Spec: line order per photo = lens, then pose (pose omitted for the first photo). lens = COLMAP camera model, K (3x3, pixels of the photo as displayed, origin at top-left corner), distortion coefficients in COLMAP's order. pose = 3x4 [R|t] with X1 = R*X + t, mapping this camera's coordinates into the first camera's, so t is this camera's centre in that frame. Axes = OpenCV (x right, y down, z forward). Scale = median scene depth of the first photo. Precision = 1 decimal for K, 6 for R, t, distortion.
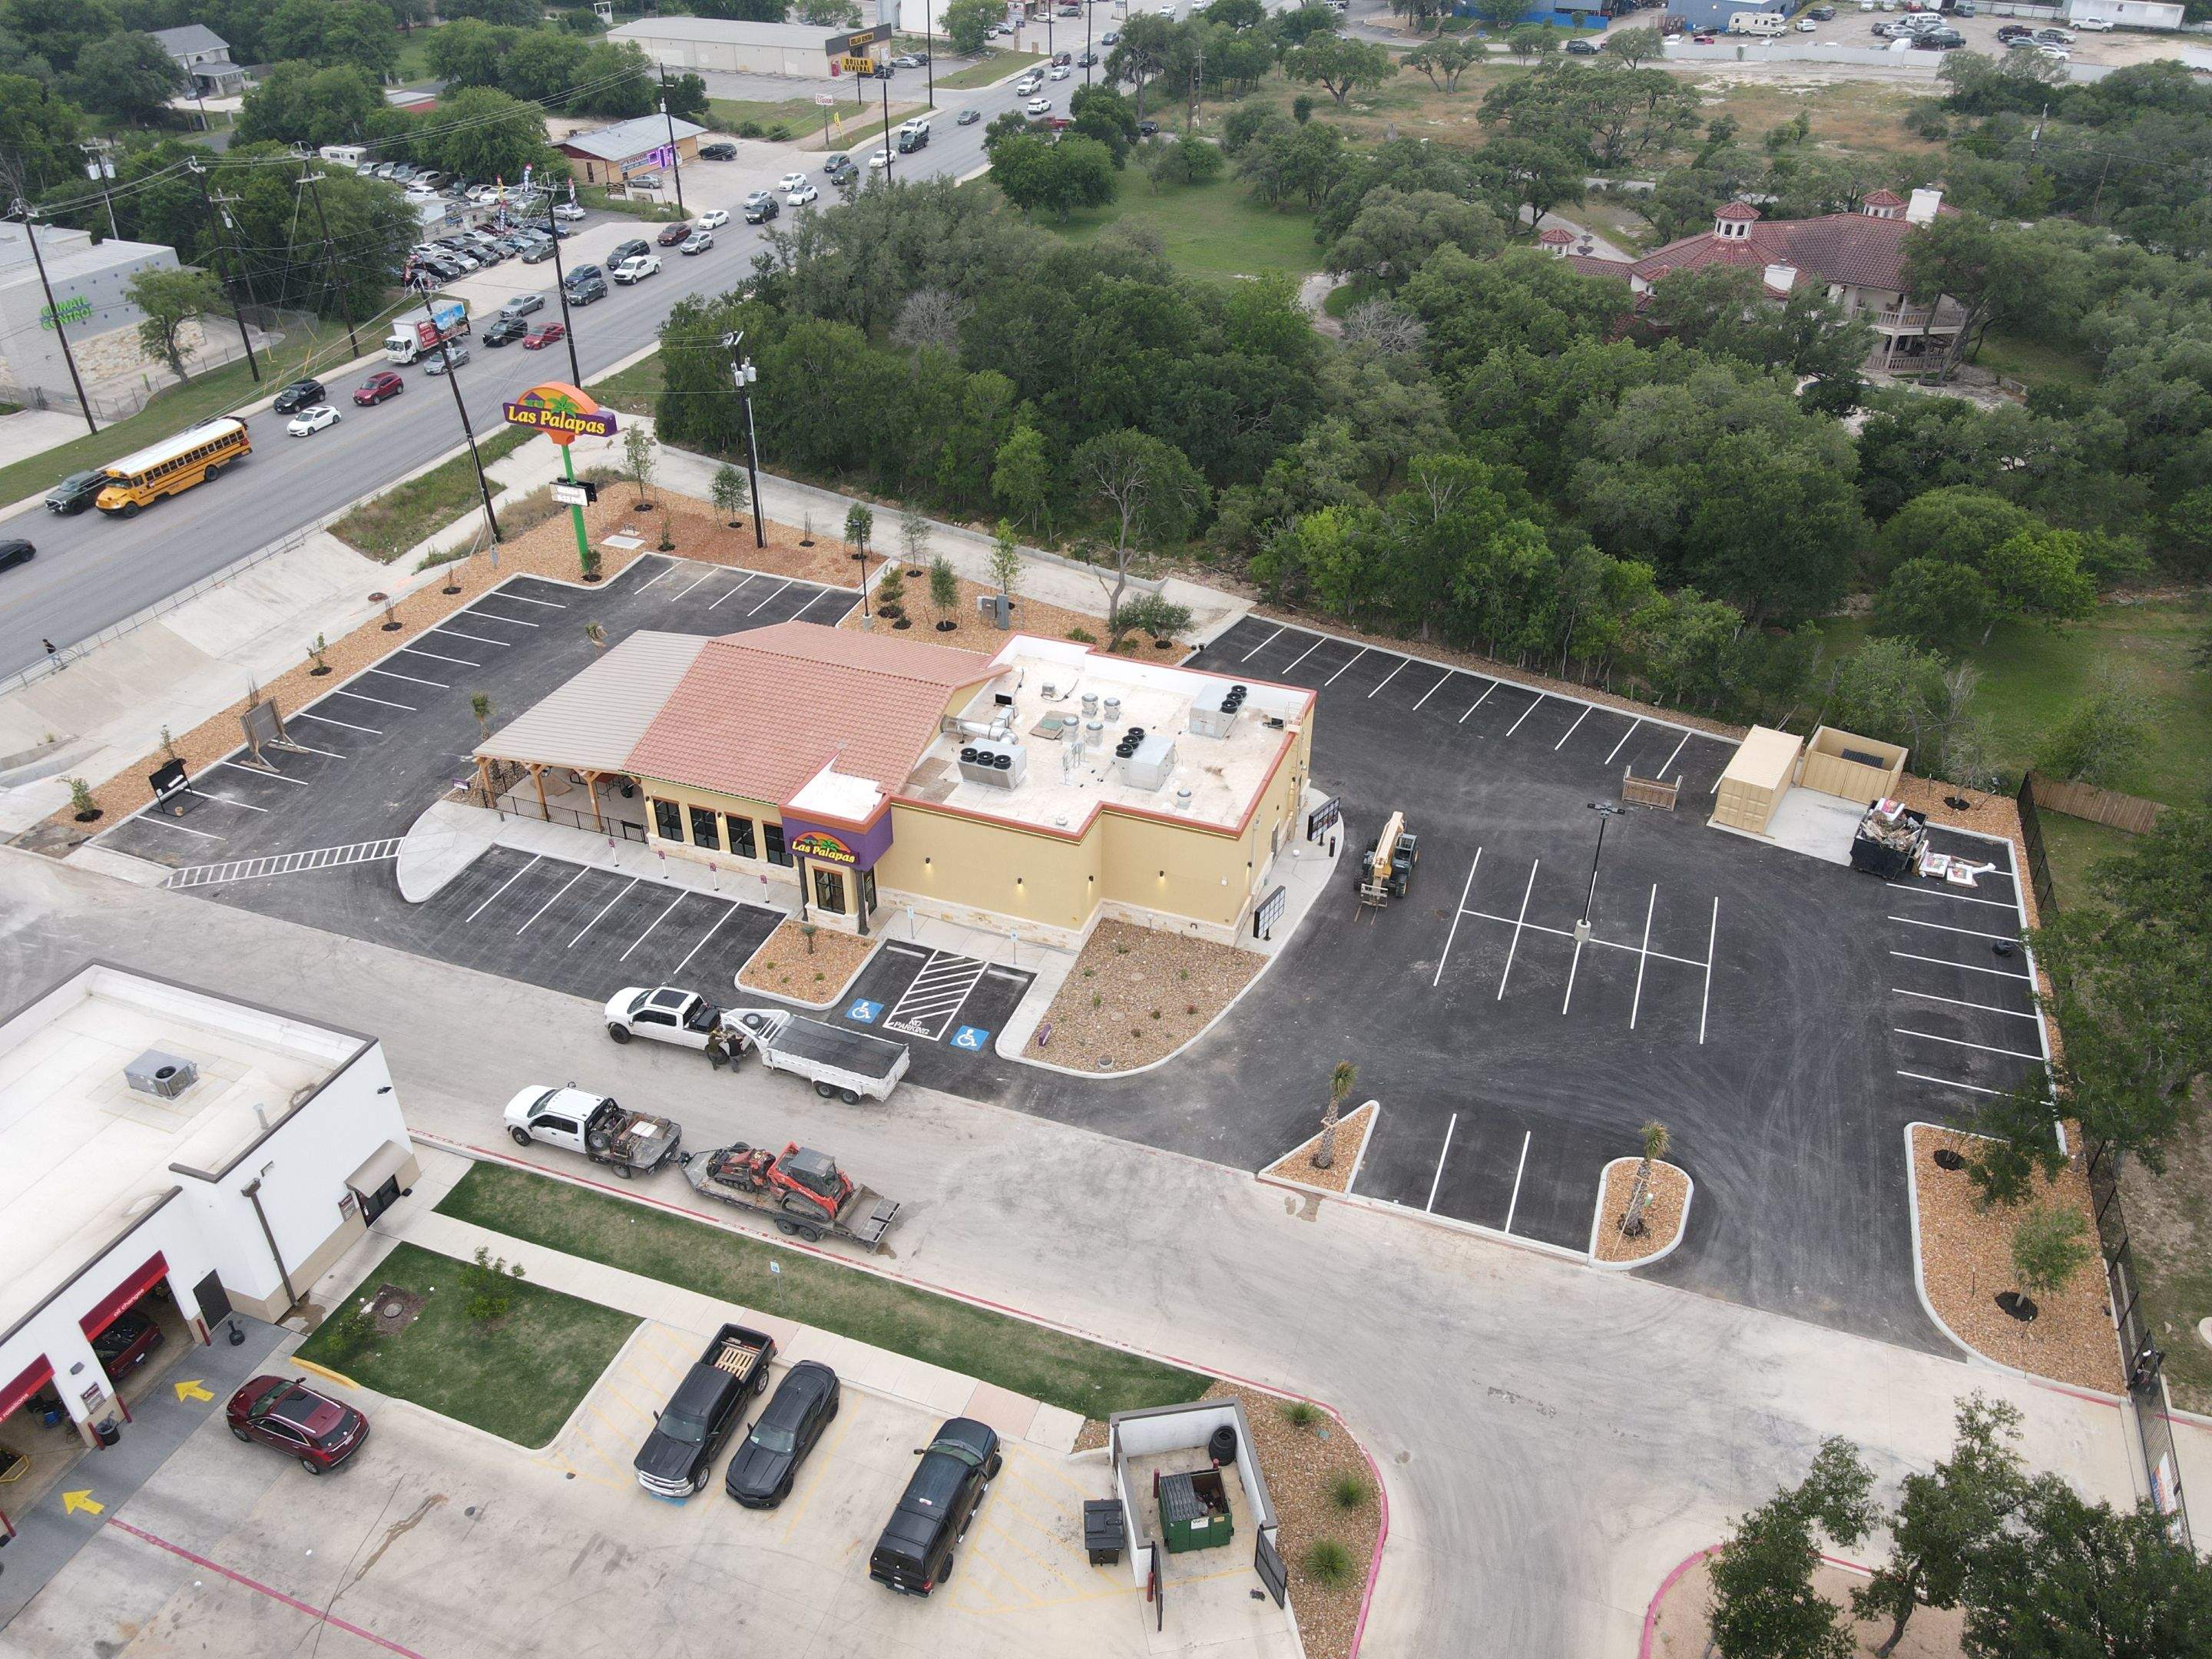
lens RADIAL K [[1610.2, 0, 1106.4], [0, 1610.2, 827.9], [0, 0, 1]] dist [0.034573, -0.005612]
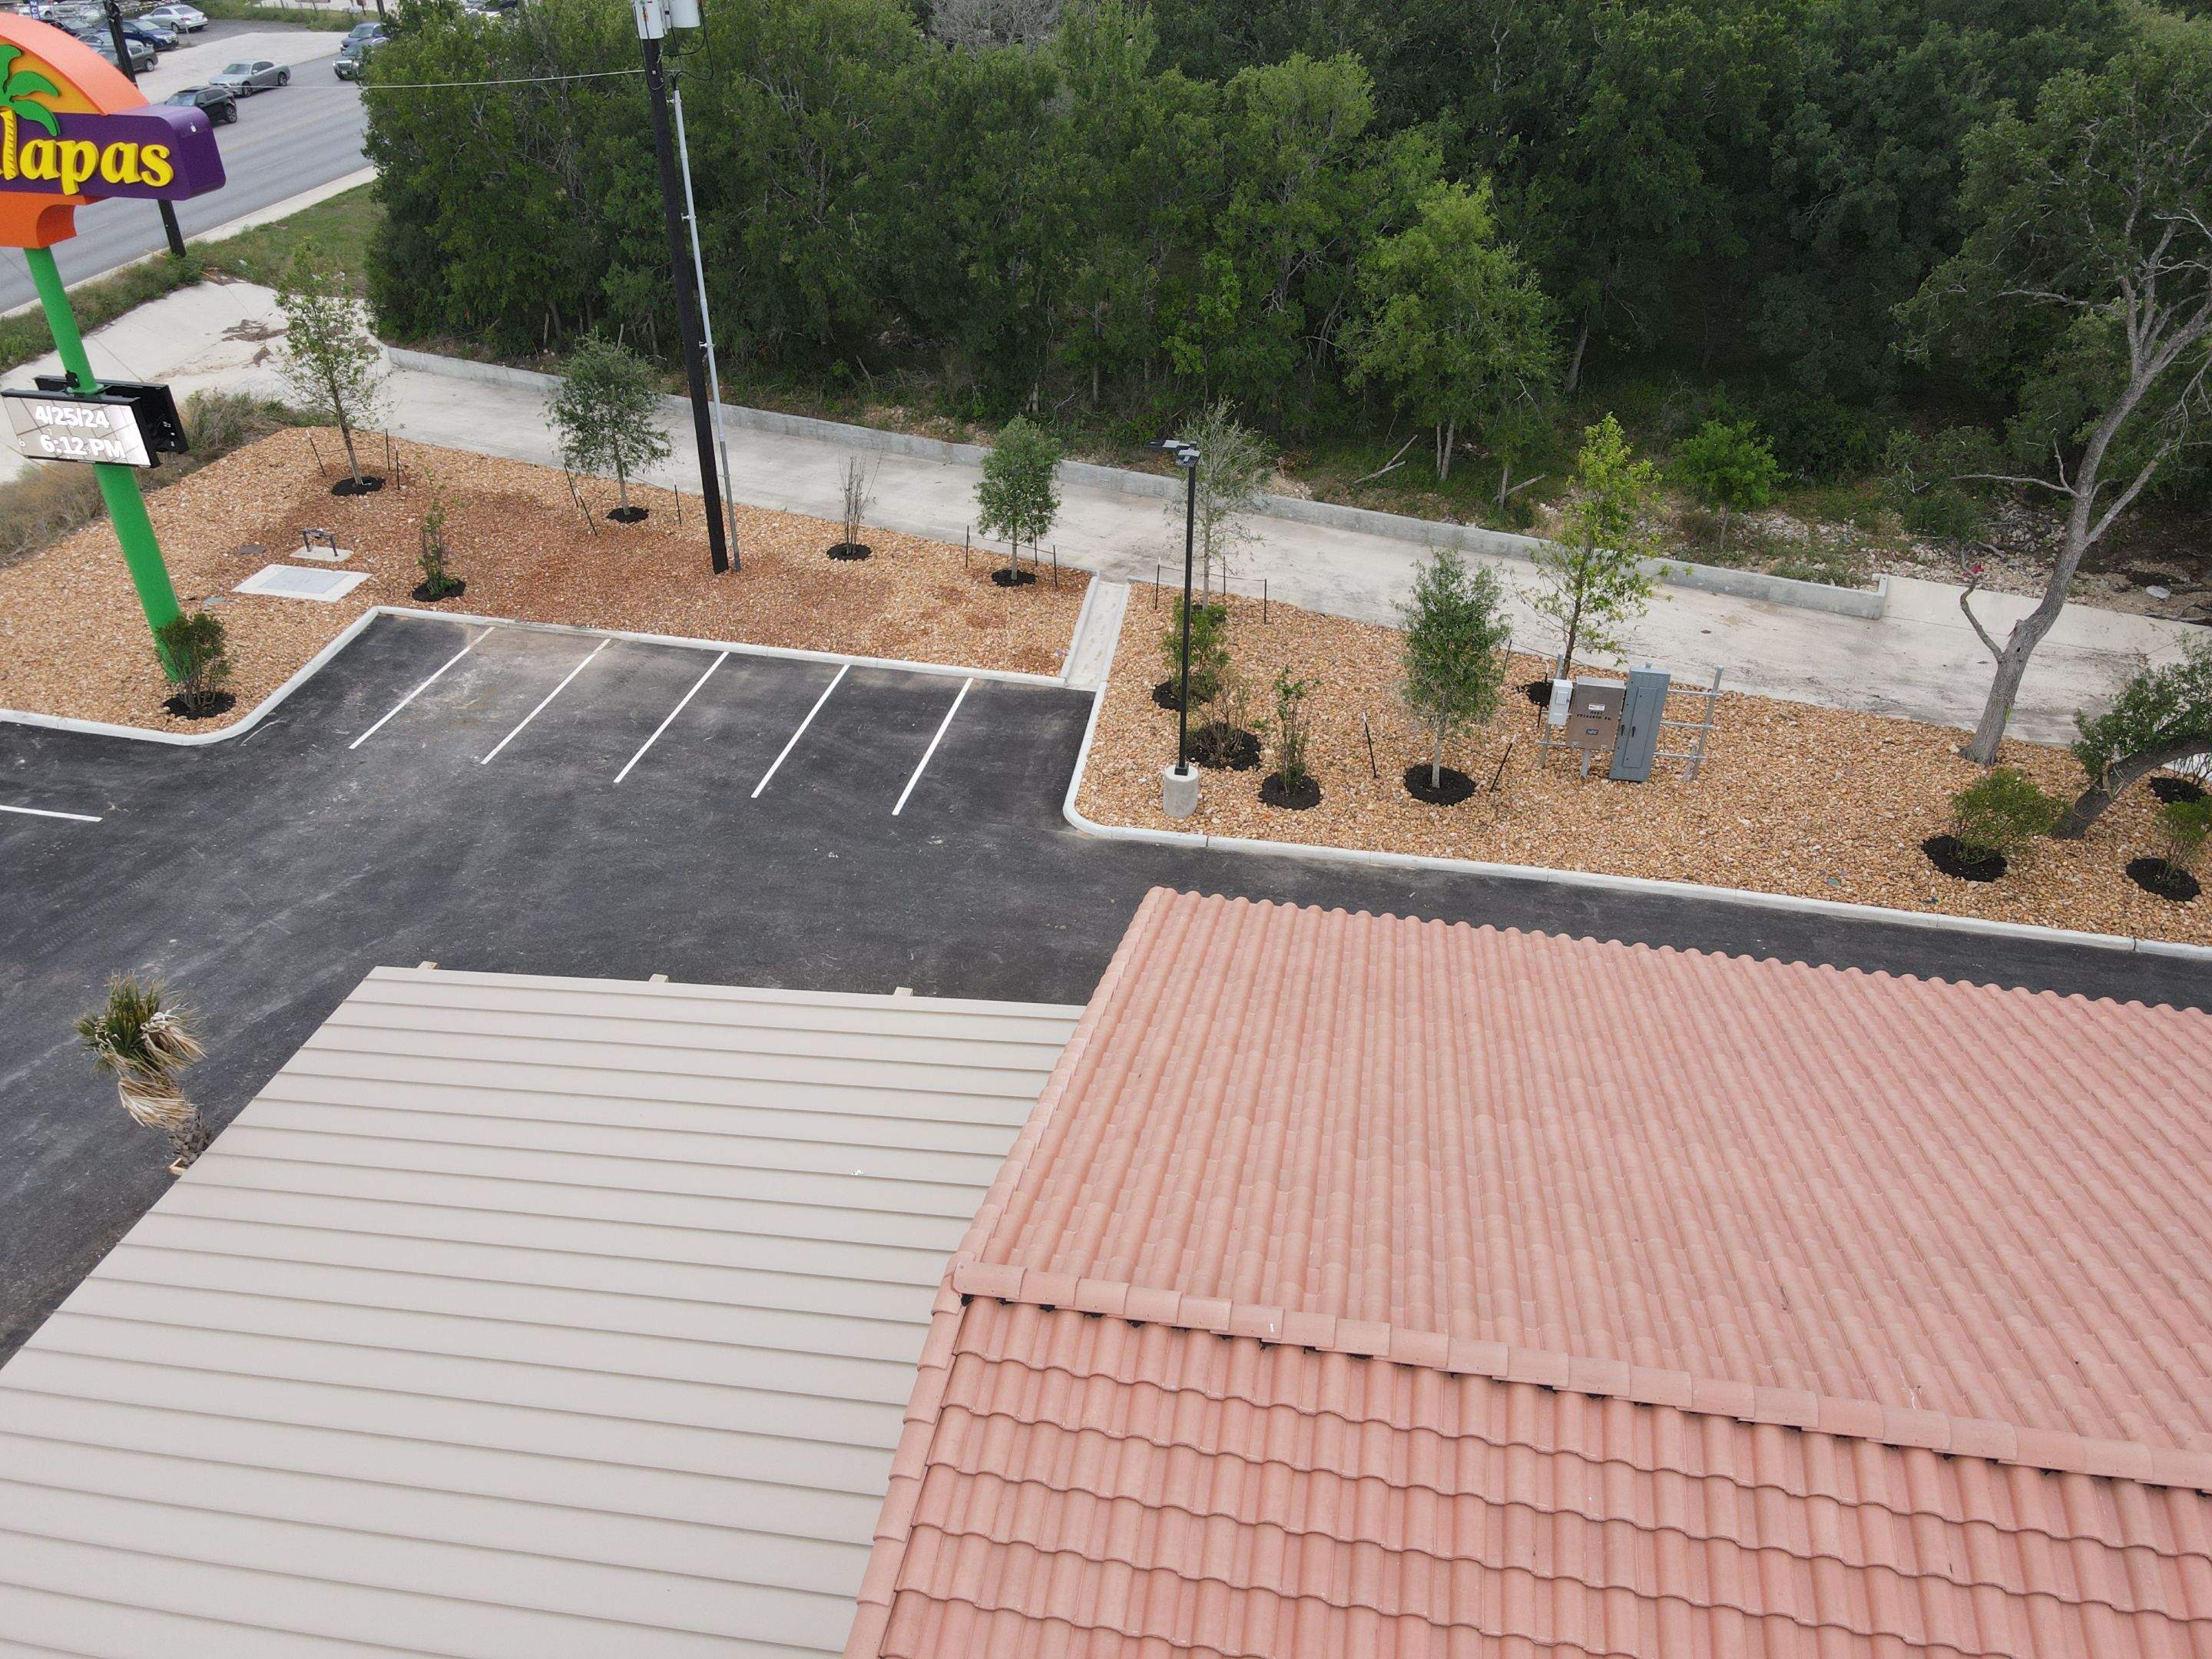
lens RADIAL K [[1610.2, 0, 1096.8], [0, 1610.2, 830.8], [0, 0, 1]] dist [0.034573, -0.005612]
pose [[0.987543, -0.089439, 0.129460, -0.186852], [0.089674, 0.995963, 0.004021, -0.113542], [-0.129297, 0.007638, 0.991576, 0.653743]]
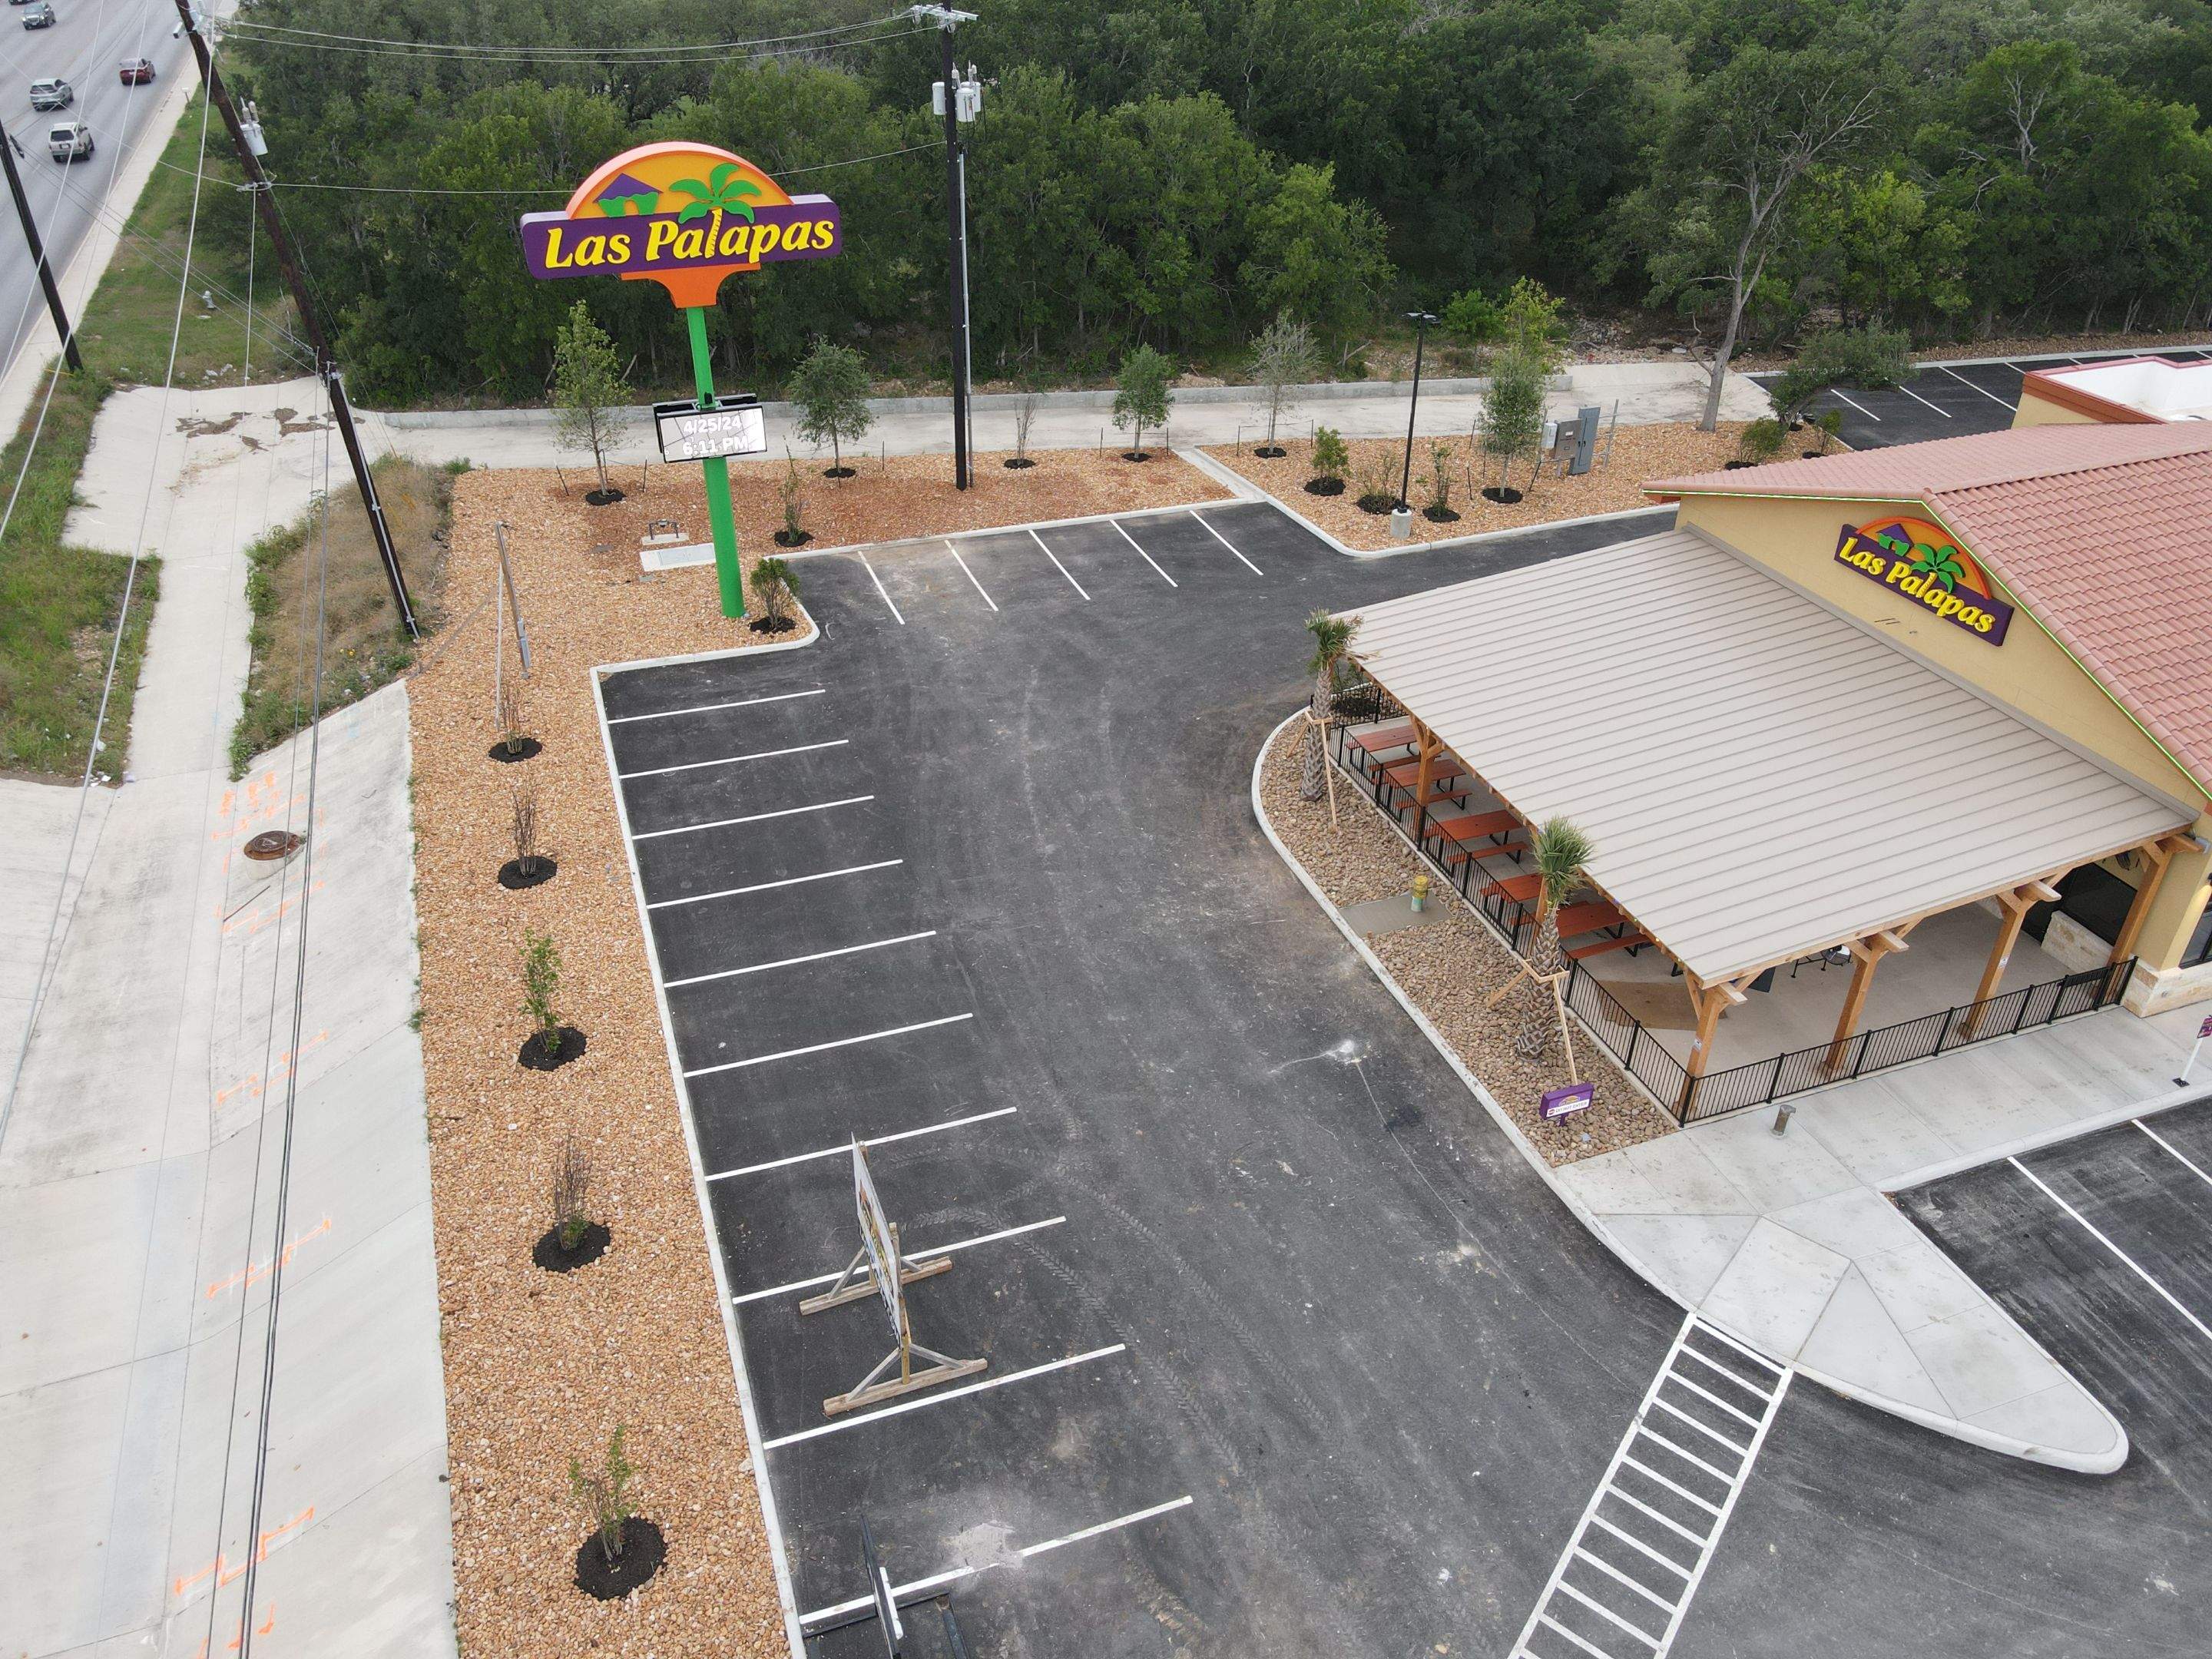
lens RADIAL K [[1610.2, 0, 1099.0], [0, 1610.2, 826.3], [0, 0, 1]] dist [0.034573, -0.005612]
pose [[0.764737, -0.350678, 0.540558, -0.489047], [0.354986, 0.929427, 0.100745, -0.114552], [-0.537738, 0.114847, 0.835253, 0.588240]]
